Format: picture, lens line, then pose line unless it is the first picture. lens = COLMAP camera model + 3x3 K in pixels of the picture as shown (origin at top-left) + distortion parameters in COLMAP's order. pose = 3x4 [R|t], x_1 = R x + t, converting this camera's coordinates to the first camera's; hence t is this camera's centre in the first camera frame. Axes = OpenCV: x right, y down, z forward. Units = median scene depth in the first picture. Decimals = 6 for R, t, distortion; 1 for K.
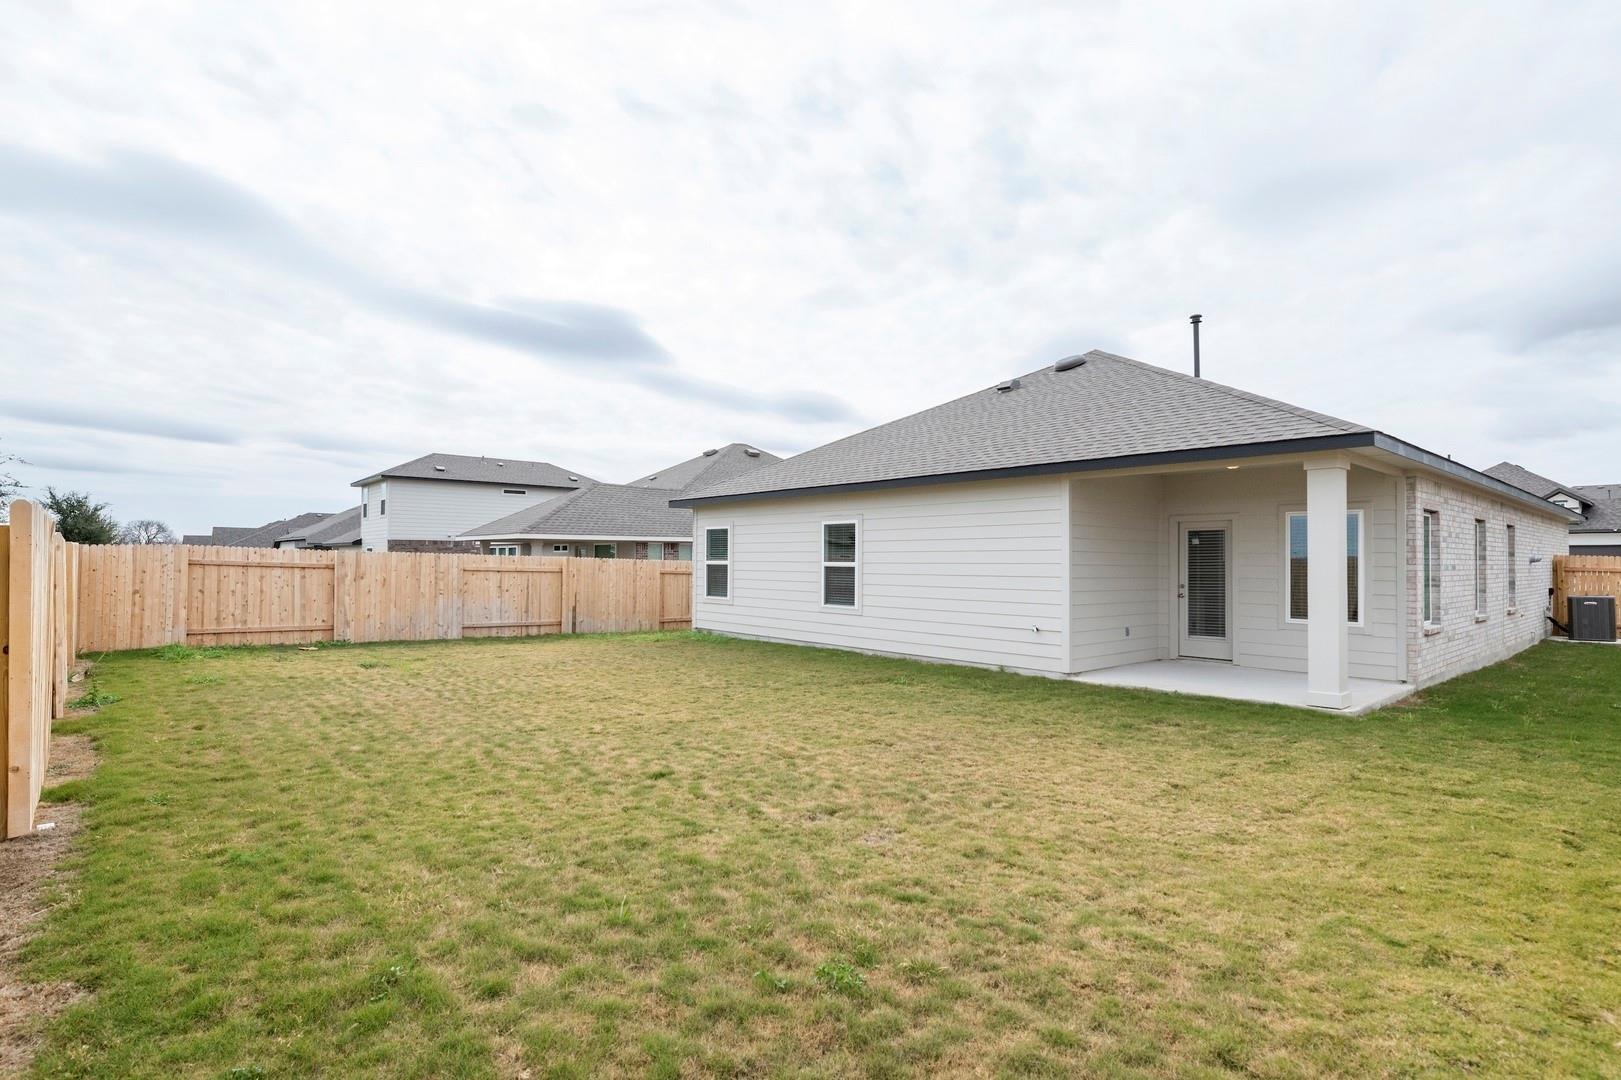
lens RADIAL K [[795.0, 0, 801.4], [0, 795.0, 548.5], [0, 0, 1]] dist [-0.004657, 0.000876]
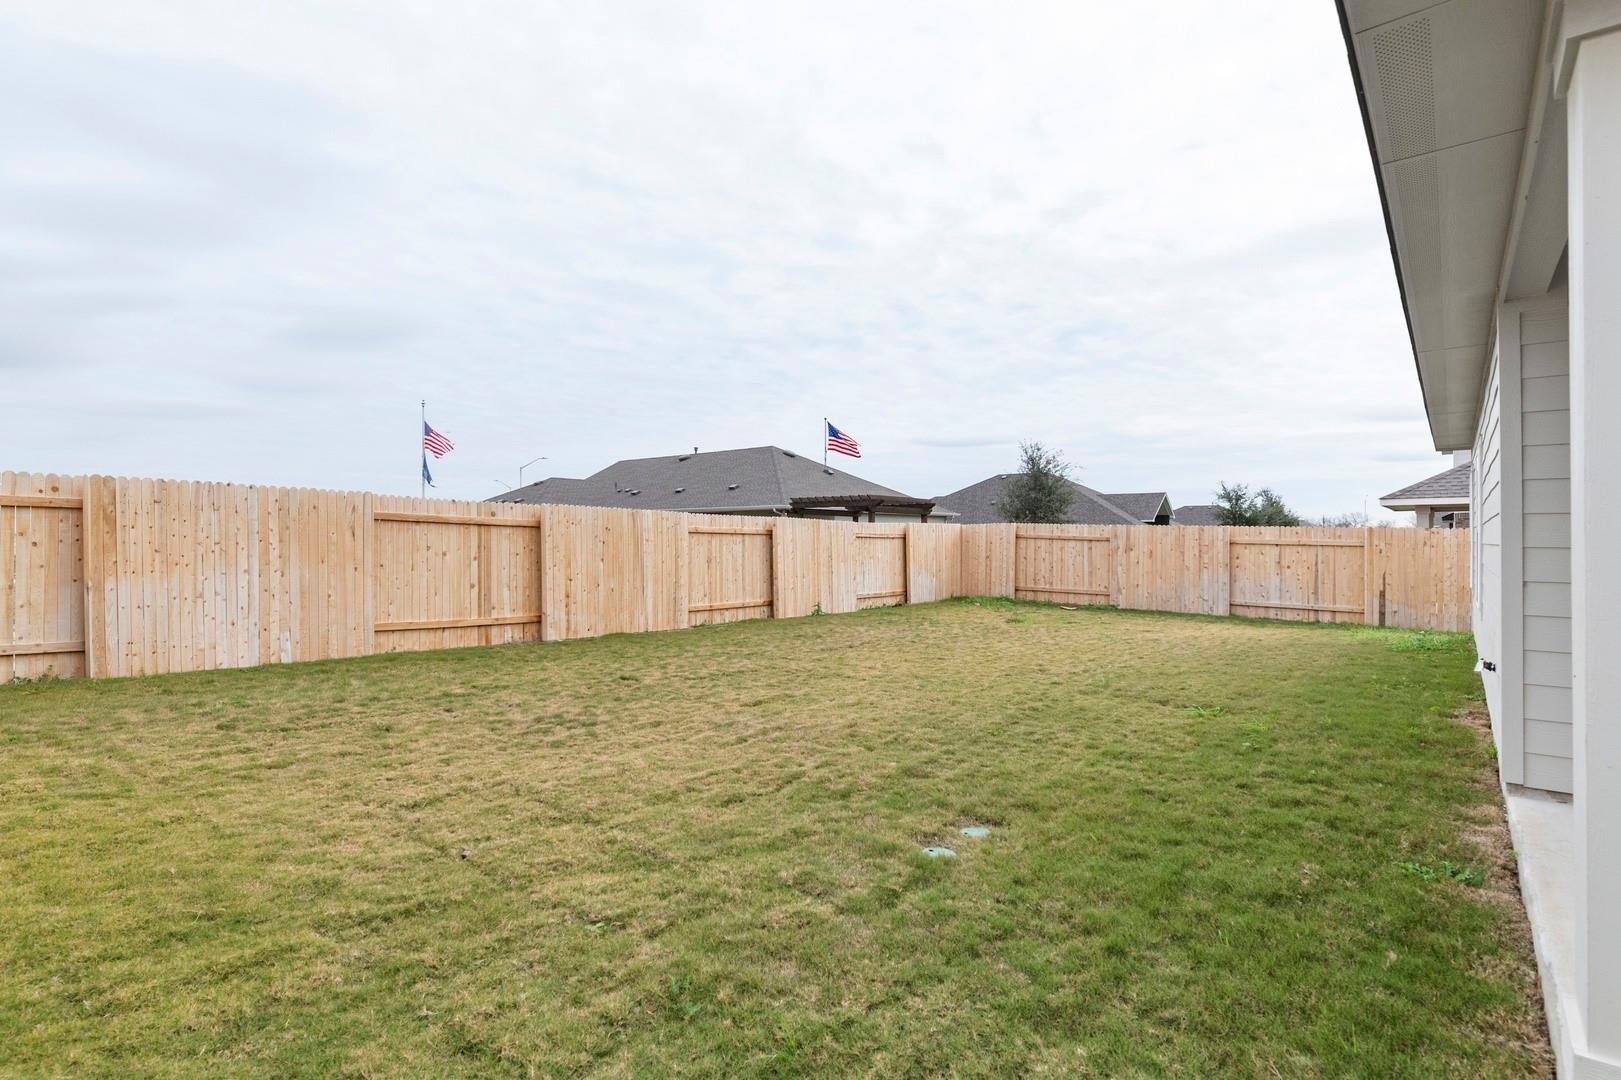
lens RADIAL K [[795.0, 0, 799.1], [0, 795.0, 542.8], [0, 0, 1]] dist [-0.004657, 0.000876]
pose [[0.190897, -0.000745, -0.981610, 0.406448], [0.014140, 0.999898, 0.001991, 0.018369], [0.981508, -0.014260, 0.190888, 0.334668]]
